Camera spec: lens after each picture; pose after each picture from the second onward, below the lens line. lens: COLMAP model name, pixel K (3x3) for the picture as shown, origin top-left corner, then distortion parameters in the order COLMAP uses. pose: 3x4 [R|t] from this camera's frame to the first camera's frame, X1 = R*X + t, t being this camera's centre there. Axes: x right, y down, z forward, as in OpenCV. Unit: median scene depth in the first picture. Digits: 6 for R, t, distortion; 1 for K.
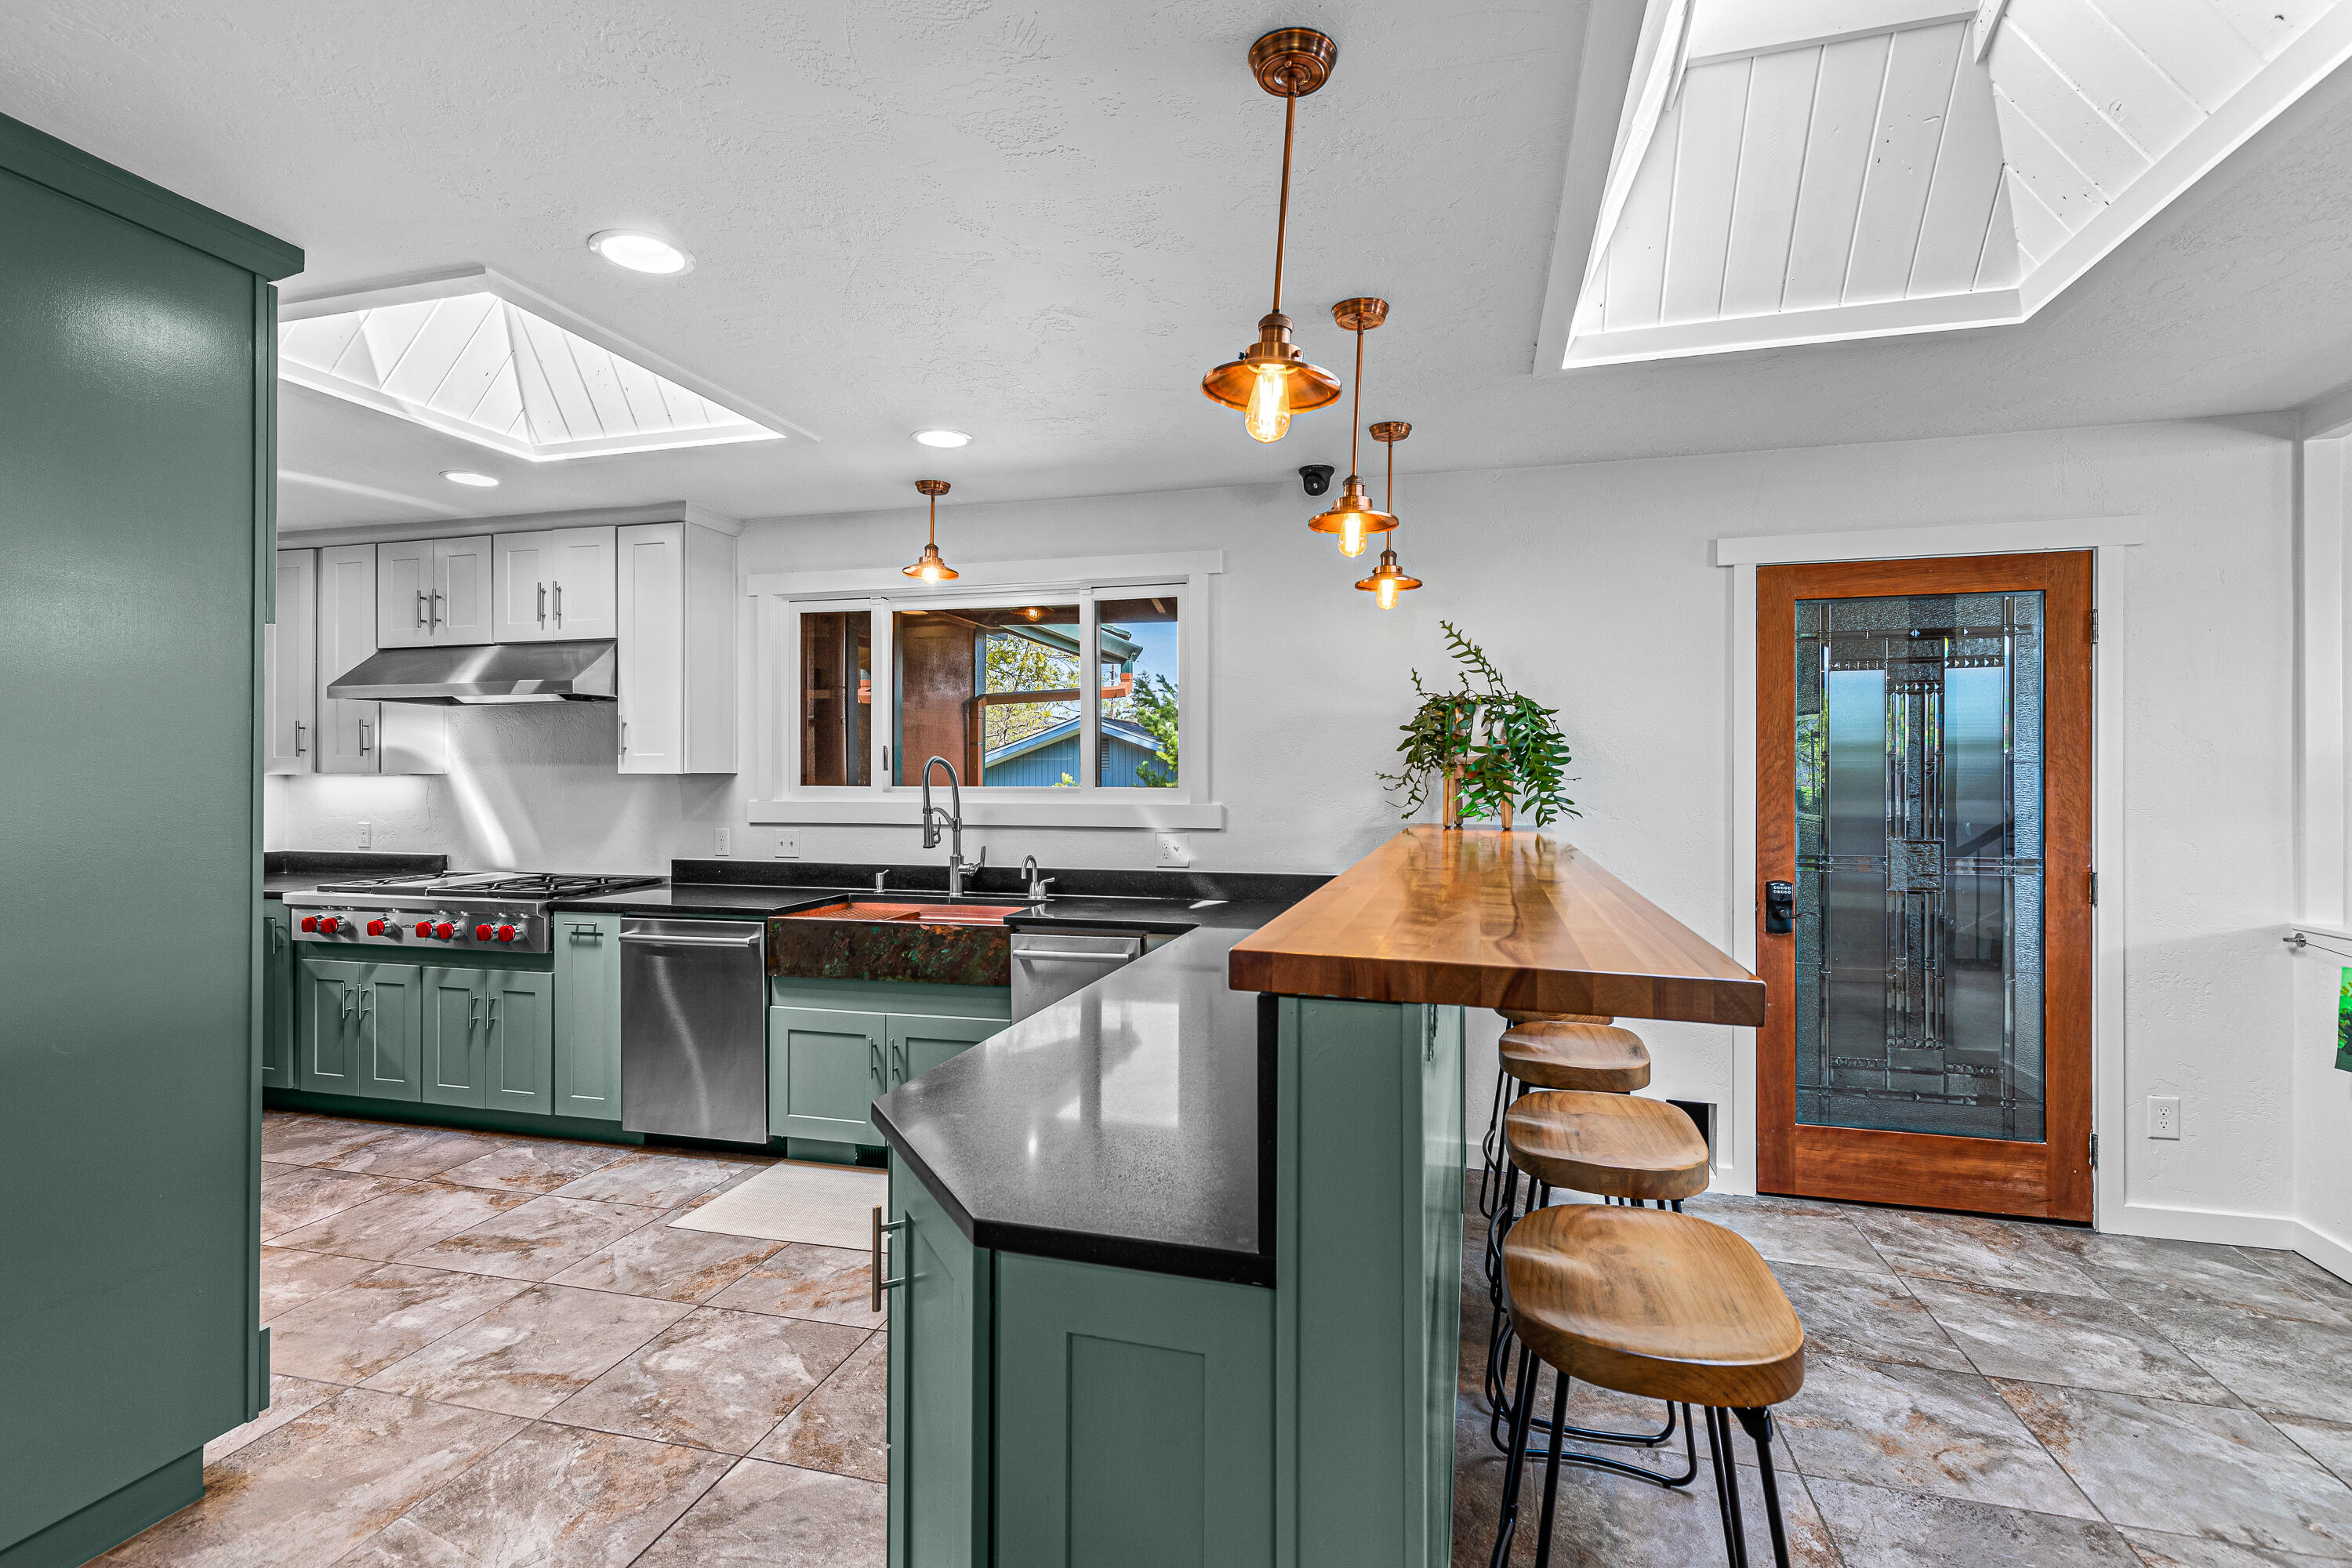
lens RADIAL K [[1065.0, 0, 1169.6], [0, 1065.0, 778.5], [0, 0, 1]] dist [0.010275, -0.002431]
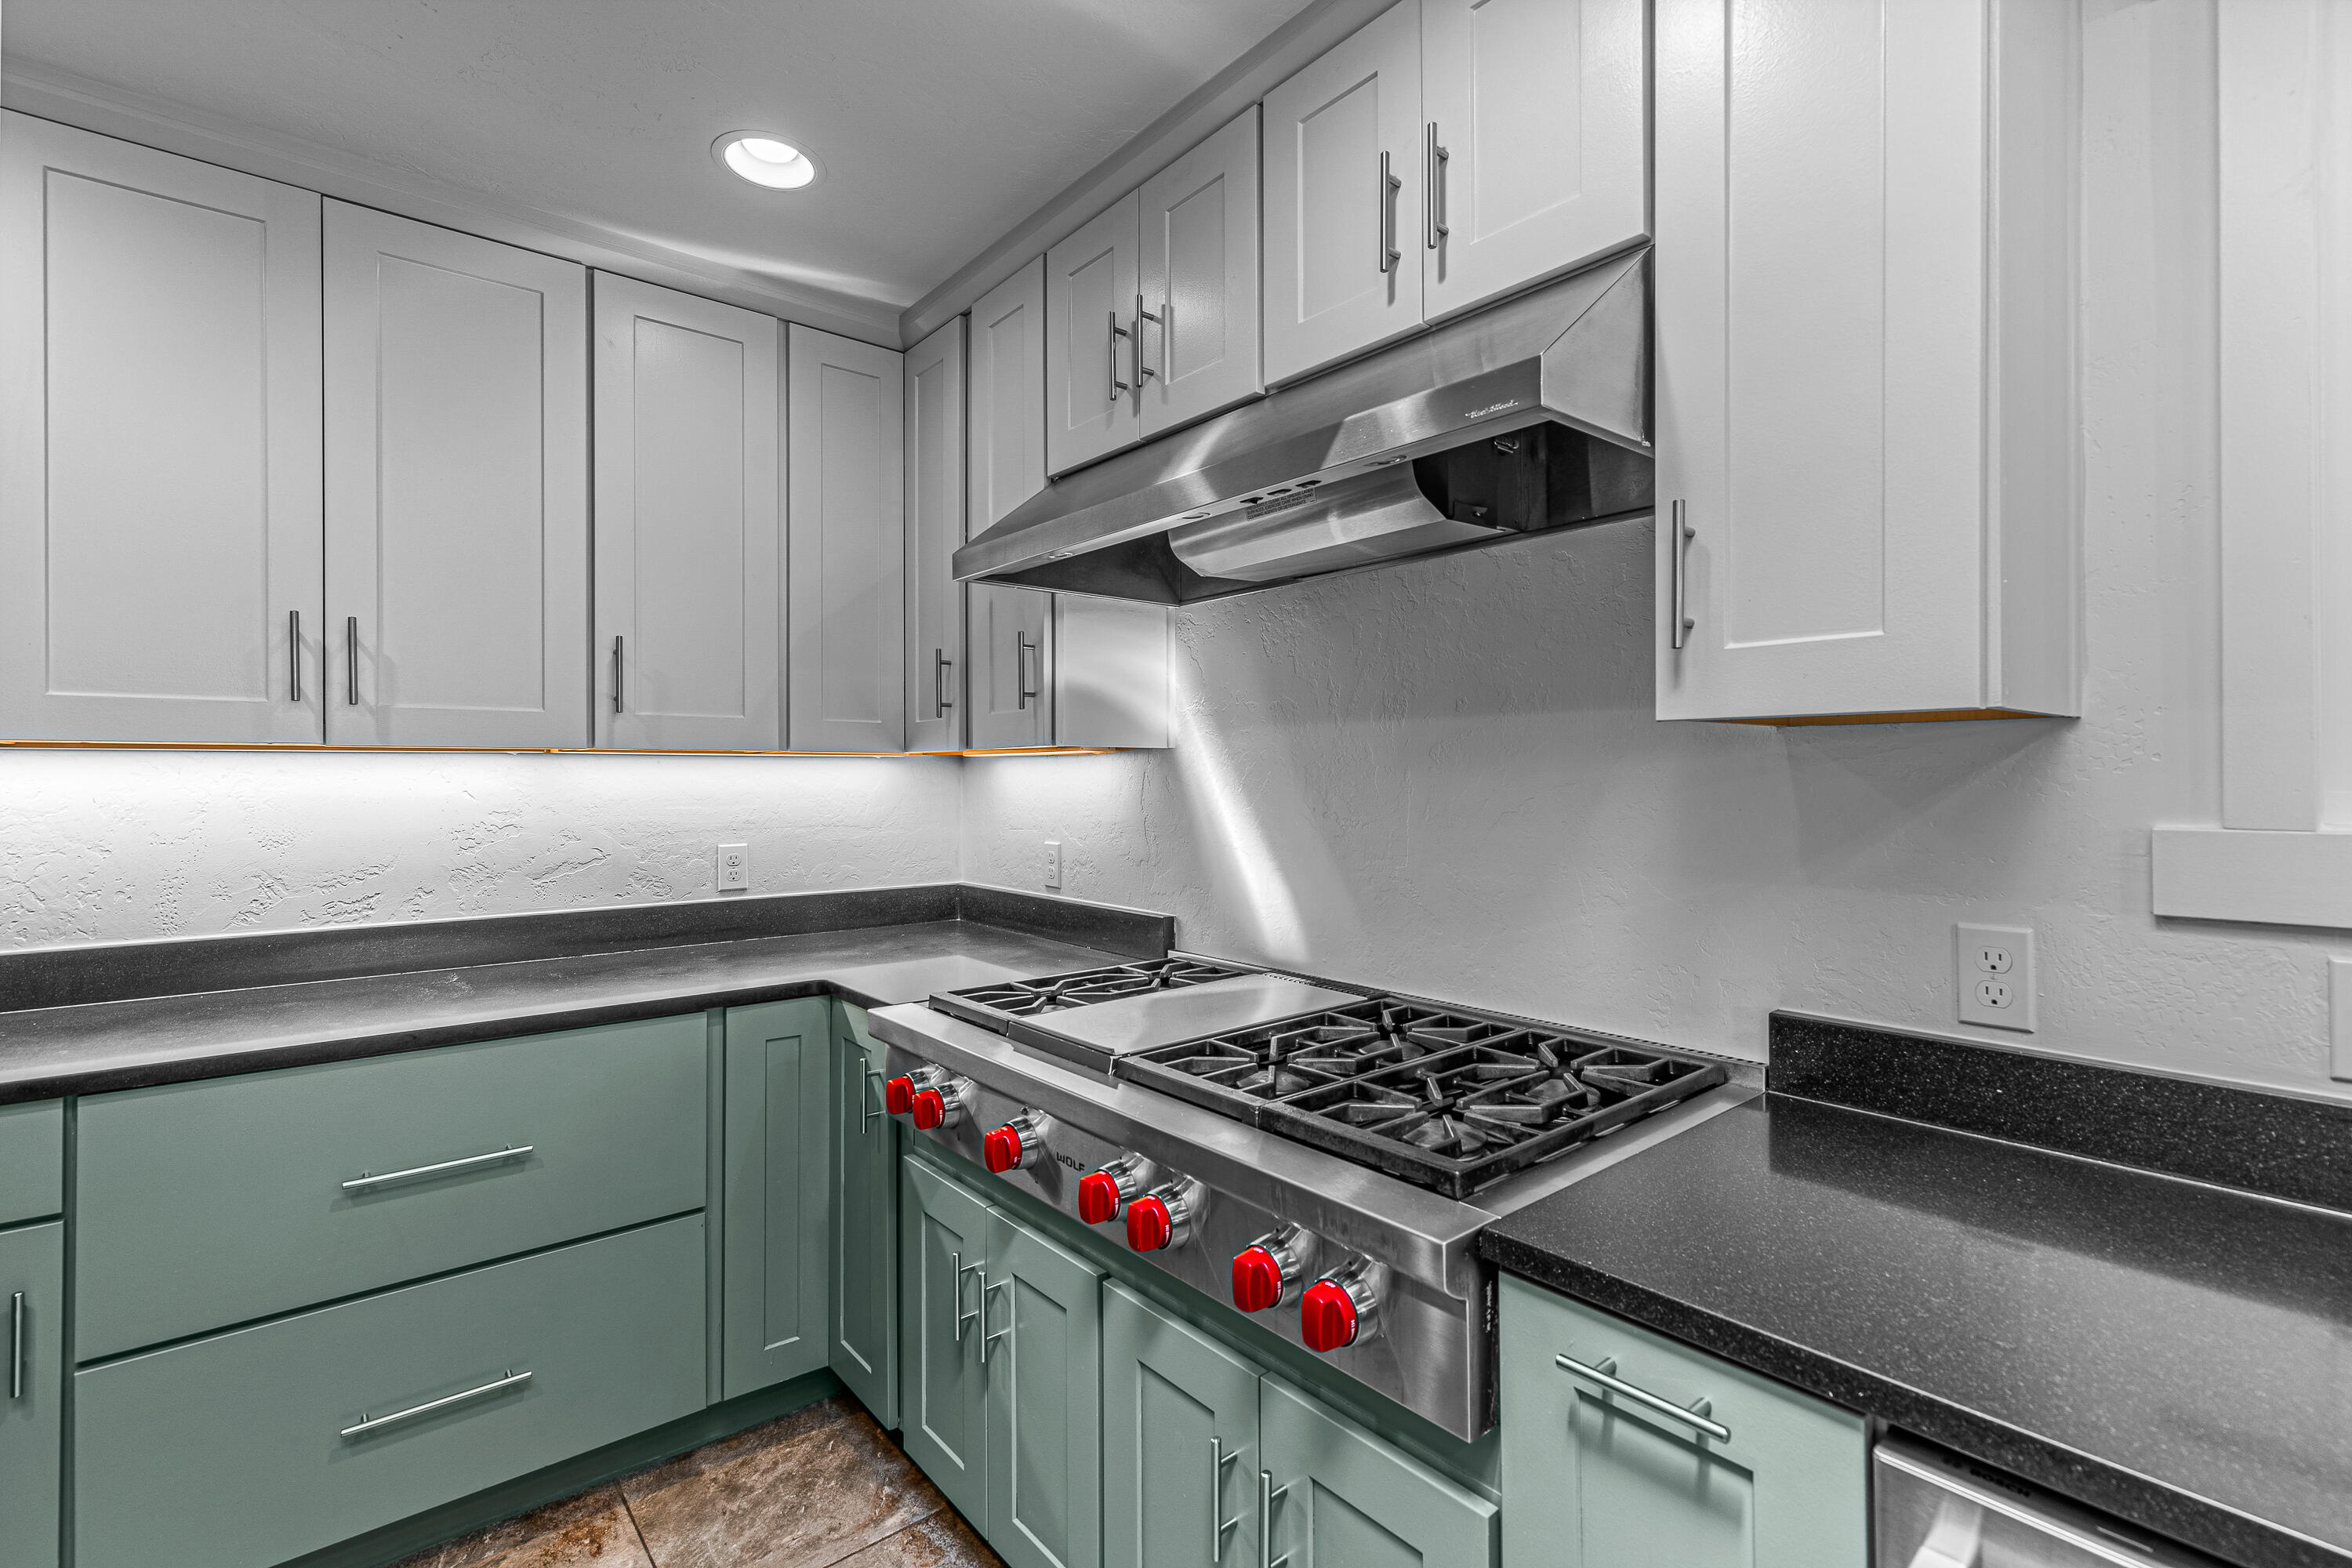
lens RADIAL K [[1065.0, 0, 1187.8], [0, 1065.0, 772.2], [0, 0, 1]] dist [0.010275, -0.002431]
pose [[0.822121, -0.006325, -0.569278, -0.479088], [0.004886, 0.999980, -0.004054, 0.009857], [0.569292, 0.000551, 0.822135, 0.733819]]
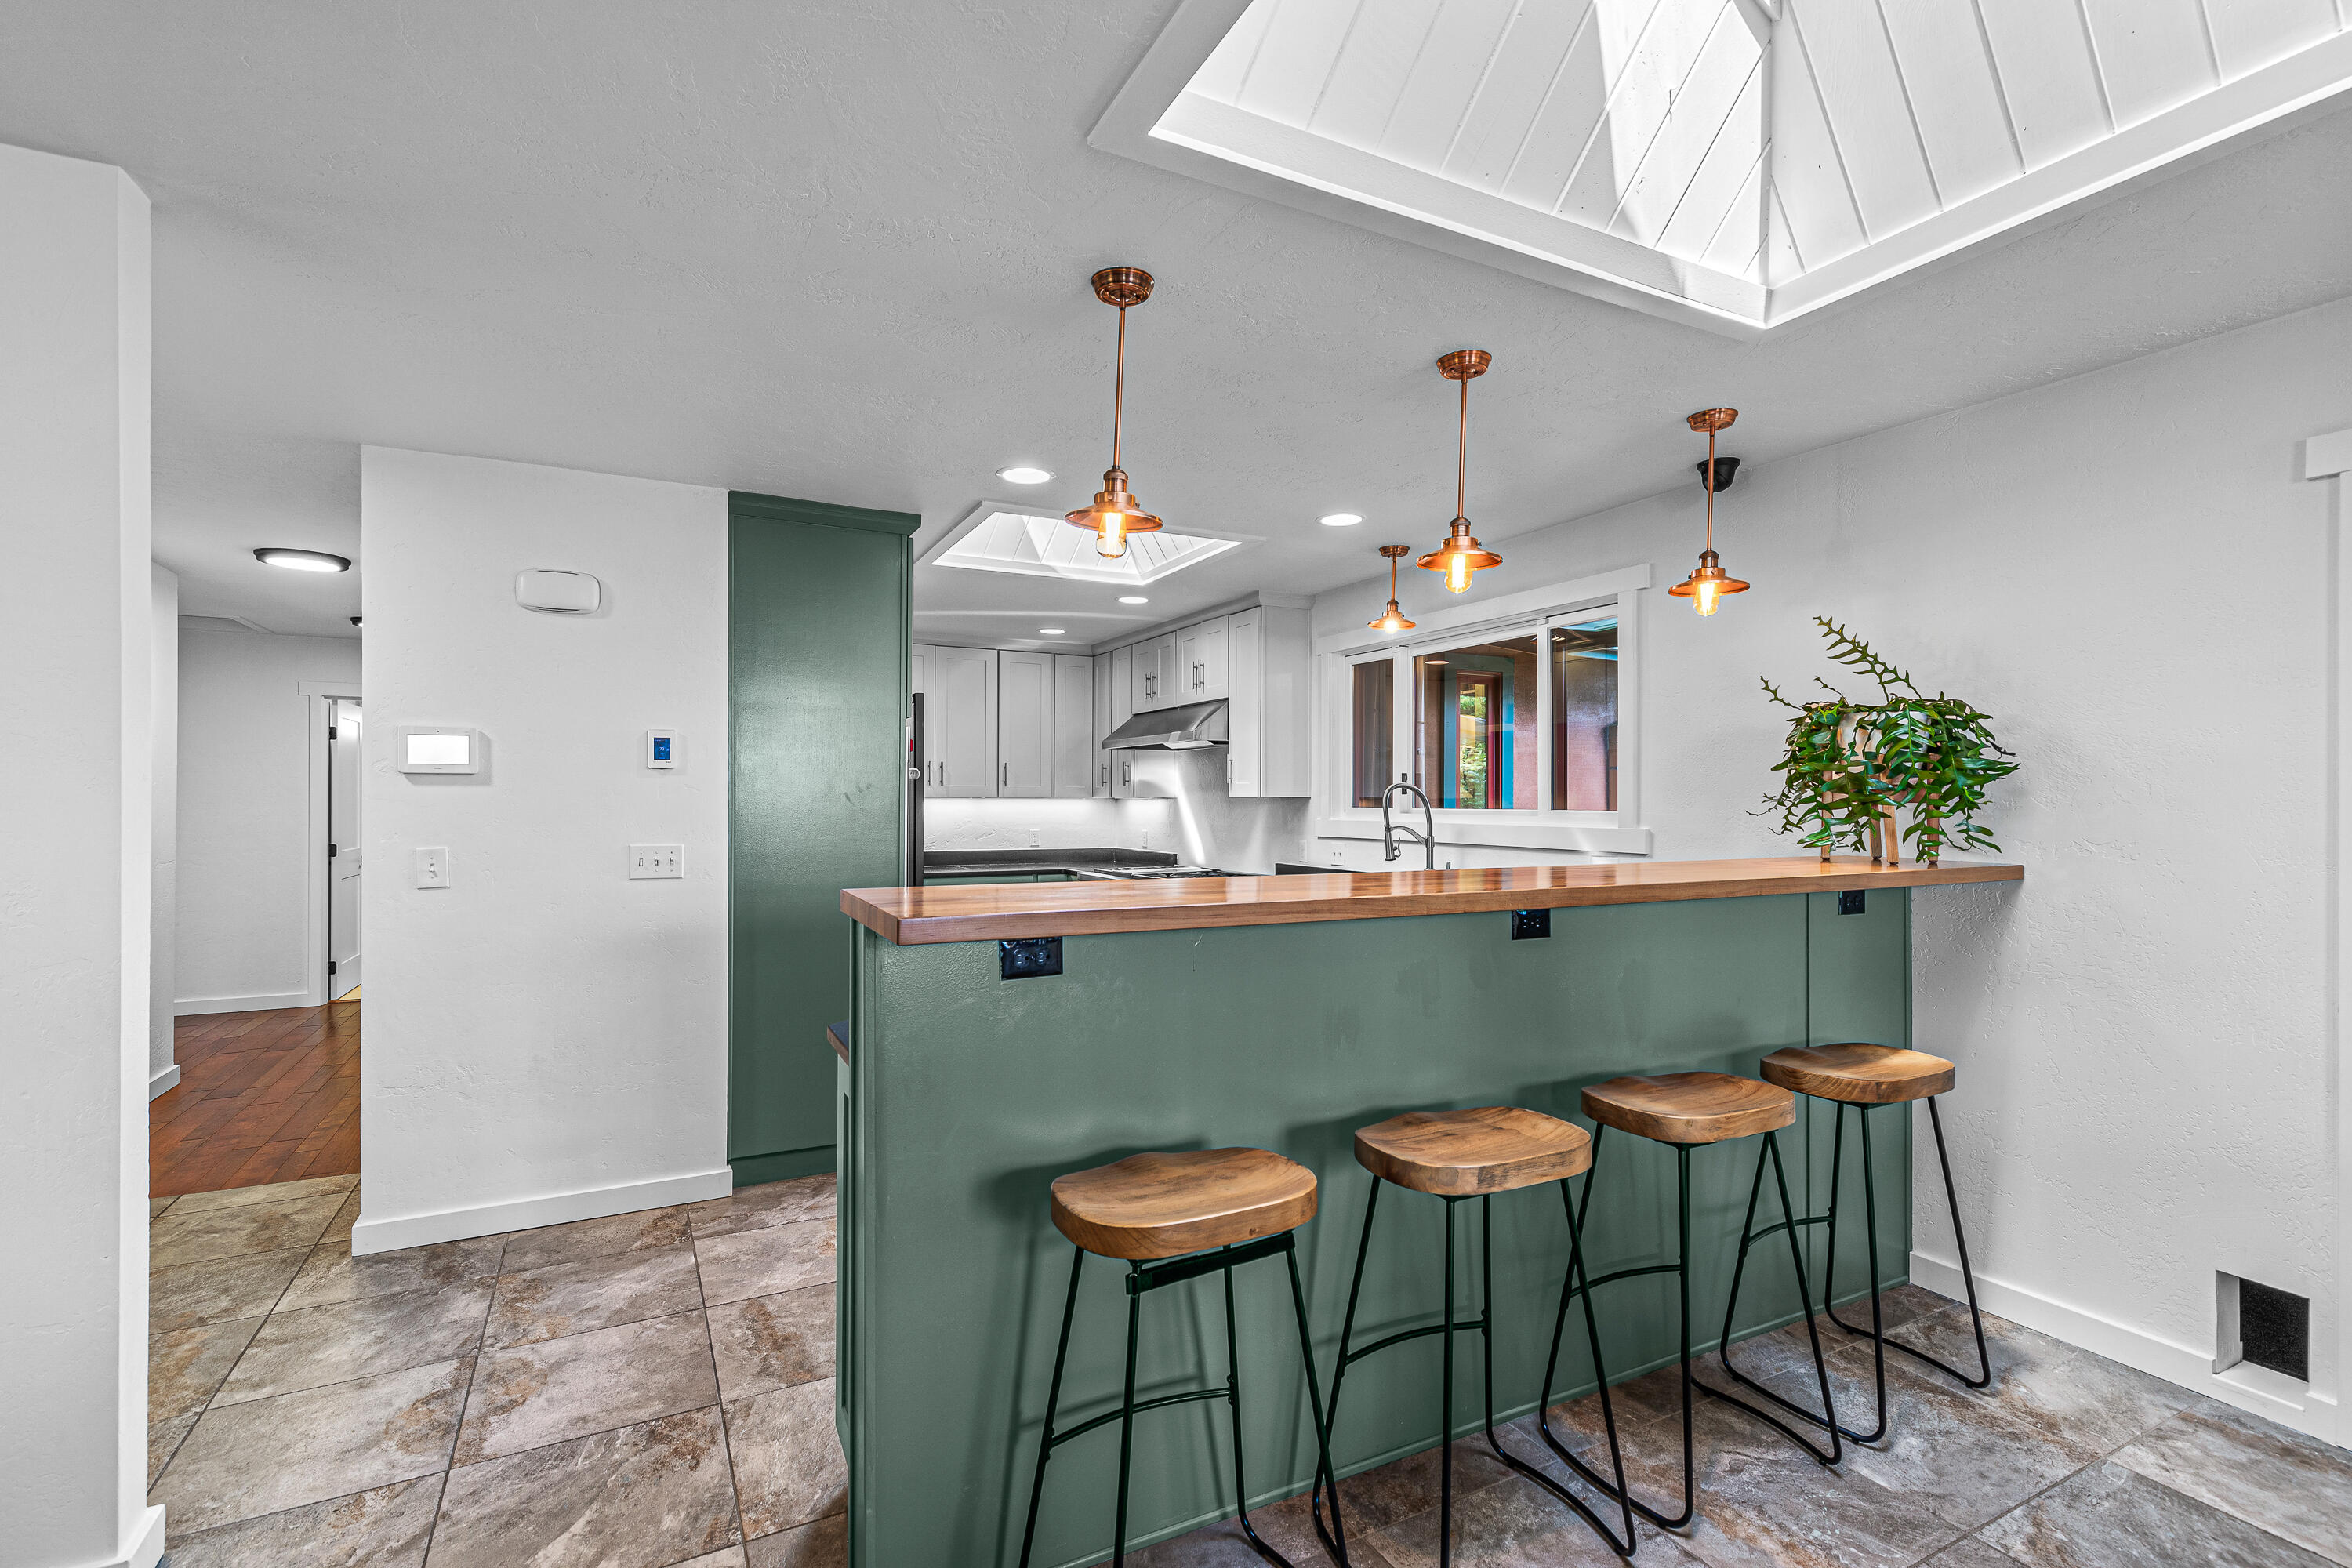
lens RADIAL K [[1065.0, 0, 1195.5], [0, 1065.0, 798.5], [0, 0, 1]] dist [0.010275, -0.002431]
pose [[0.688245, -0.000823, -0.725478, 0.453701], [-0.002722, 0.999989, -0.003717, 0.001941], [0.725473, 0.004533, 0.688235, 0.041281]]
